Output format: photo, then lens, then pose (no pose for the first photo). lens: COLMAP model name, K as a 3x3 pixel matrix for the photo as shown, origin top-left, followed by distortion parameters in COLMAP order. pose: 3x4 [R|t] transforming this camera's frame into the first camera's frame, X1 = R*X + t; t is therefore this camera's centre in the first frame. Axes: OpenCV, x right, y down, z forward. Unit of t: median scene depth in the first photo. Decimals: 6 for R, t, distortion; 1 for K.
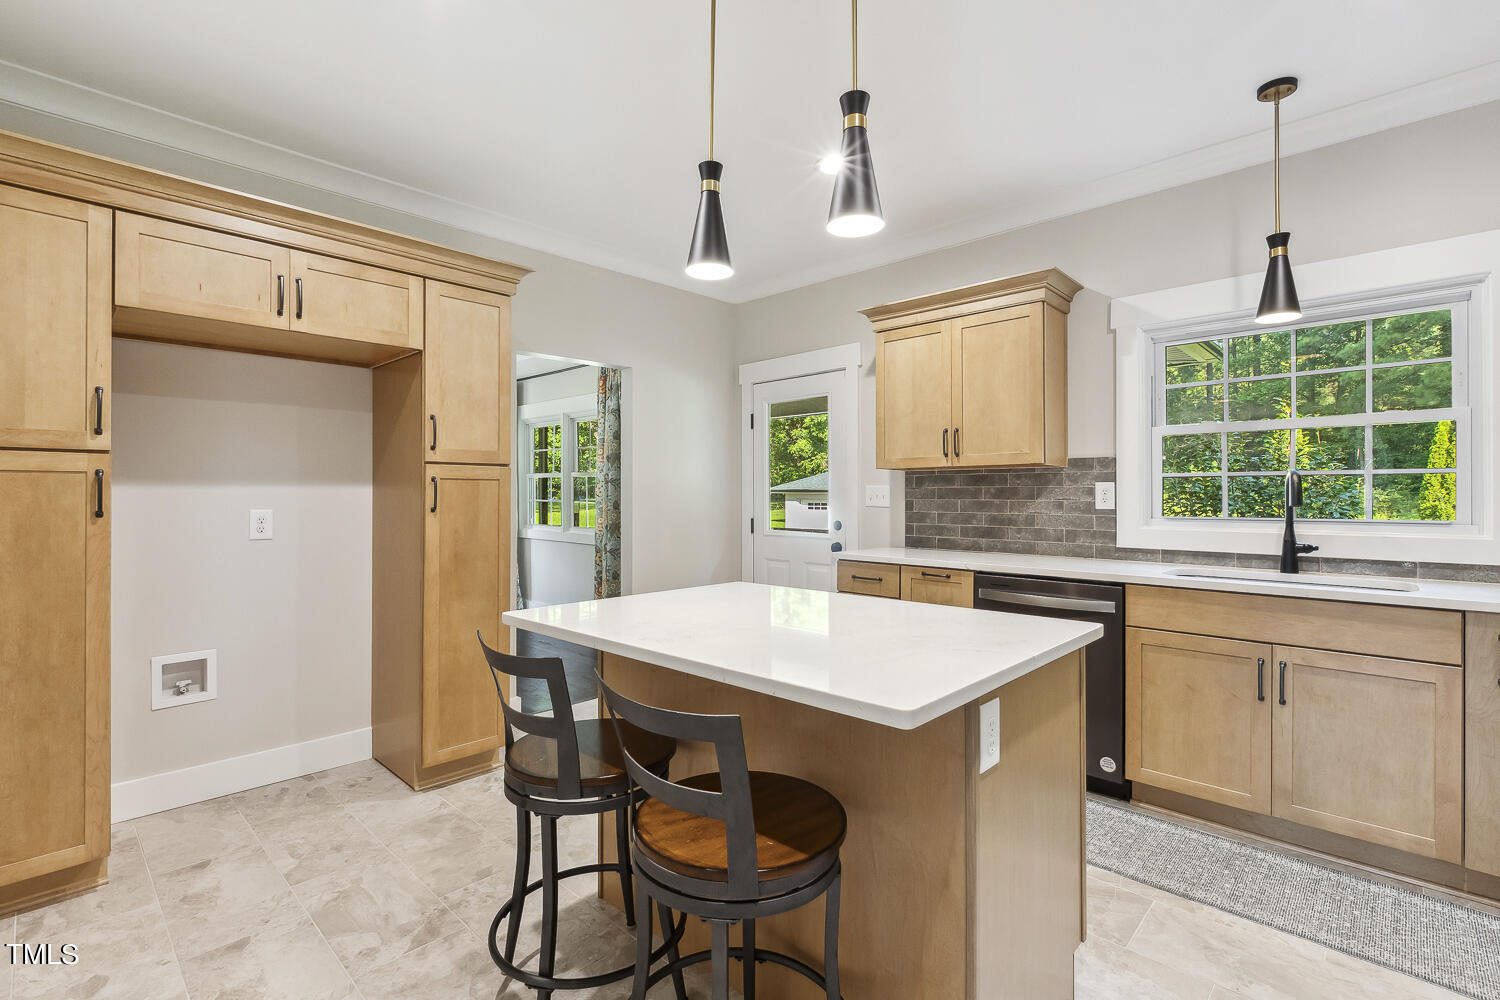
lens RADIAL K [[682.9, 0, 747.2], [0, 682.9, 496.4], [0, 0, 1]] dist [0.002211, 0.000066]
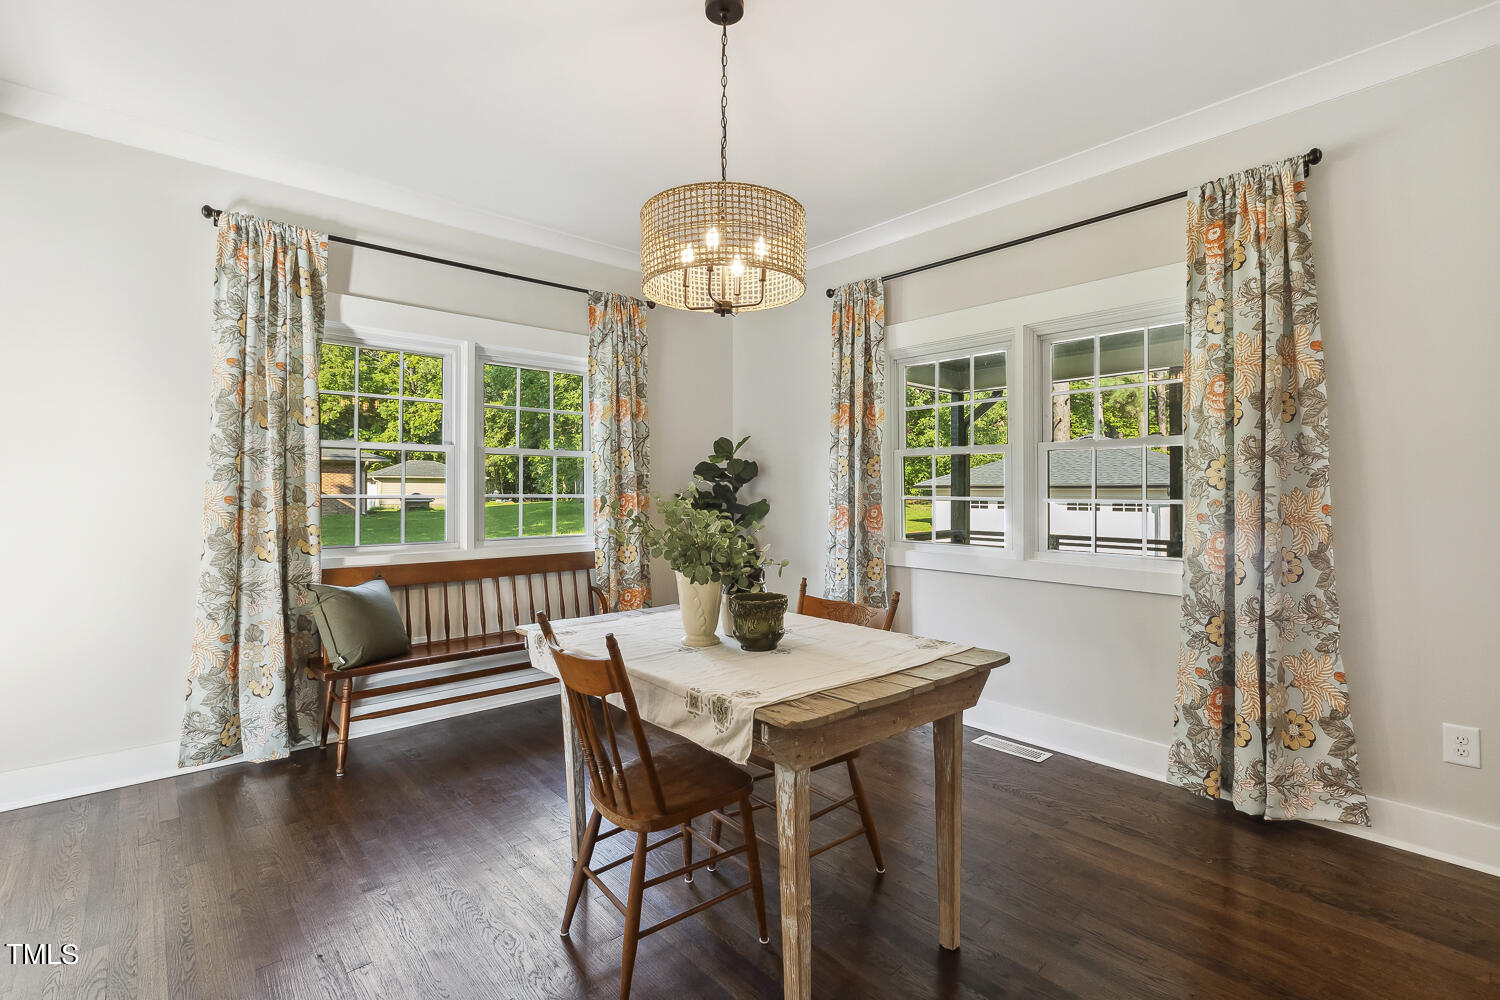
lens RADIAL K [[682.9, 0, 747.2], [0, 682.9, 496.4], [0, 0, 1]] dist [0.002211, 0.000066]
pose [[0.996445, 0.003159, -0.084189, -0.957983], [-0.002796, 0.999986, 0.004436, 0.003860], [0.084201, -0.004184, 0.996440, 1.079049]]
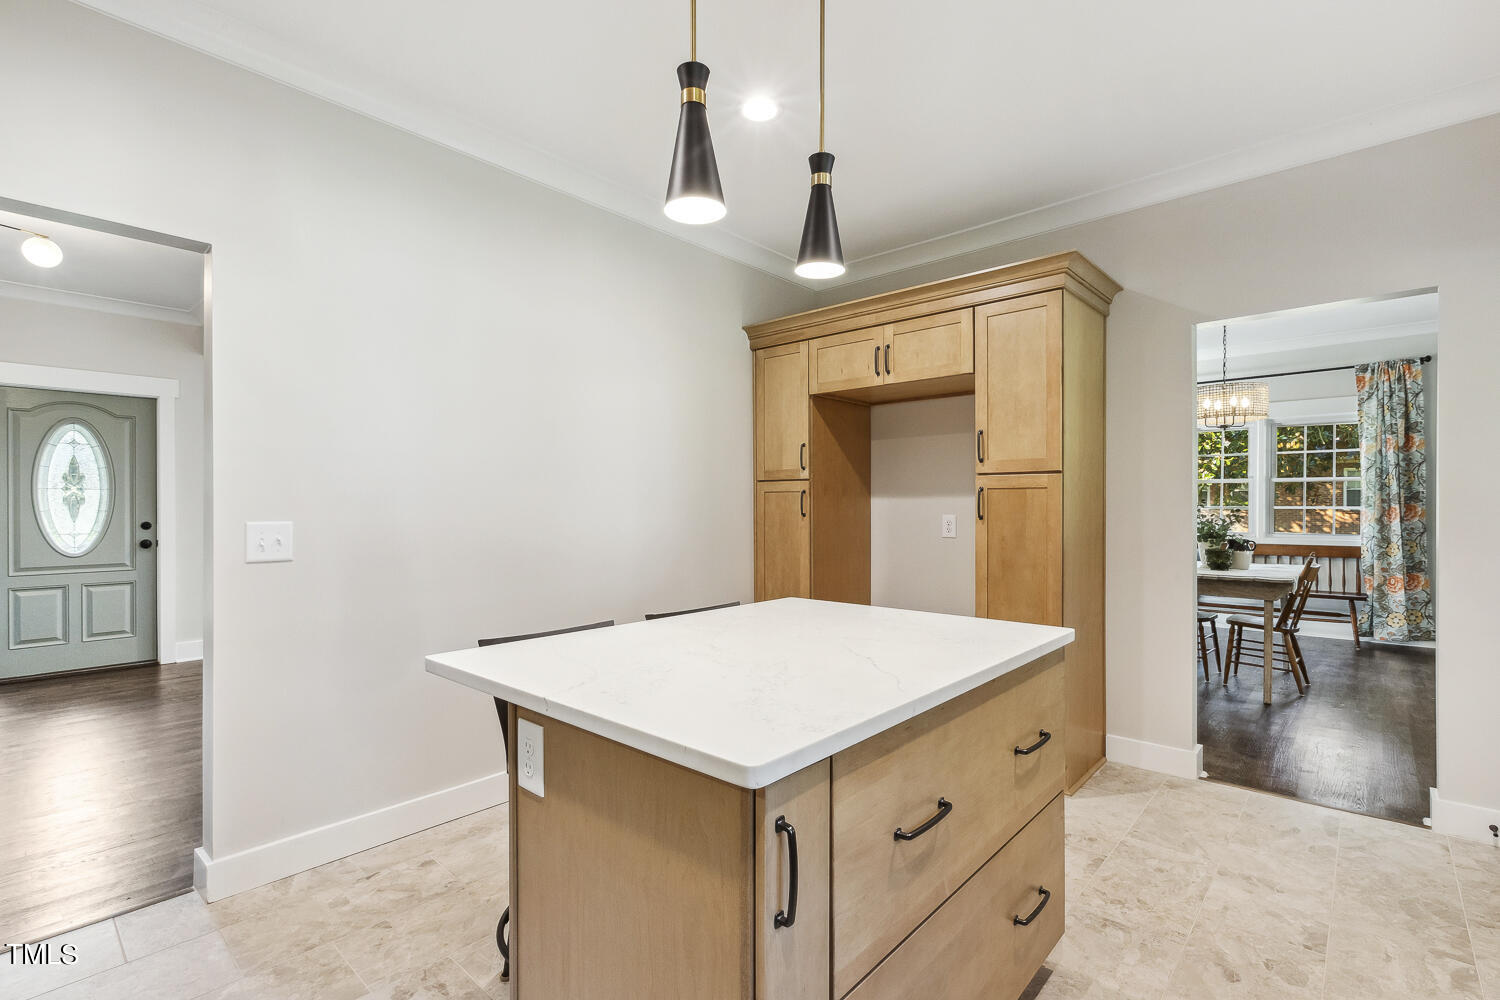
lens RADIAL K [[682.9, 0, 747.2], [0, 682.9, 496.4], [0, 0, 1]] dist [0.002211, 0.000066]
pose [[0.031471, -0.010055, -0.999454, 0.581801], [0.000591, 0.999949, -0.010041, -0.003605], [0.999504, -0.000274, 0.031476, 0.573132]]
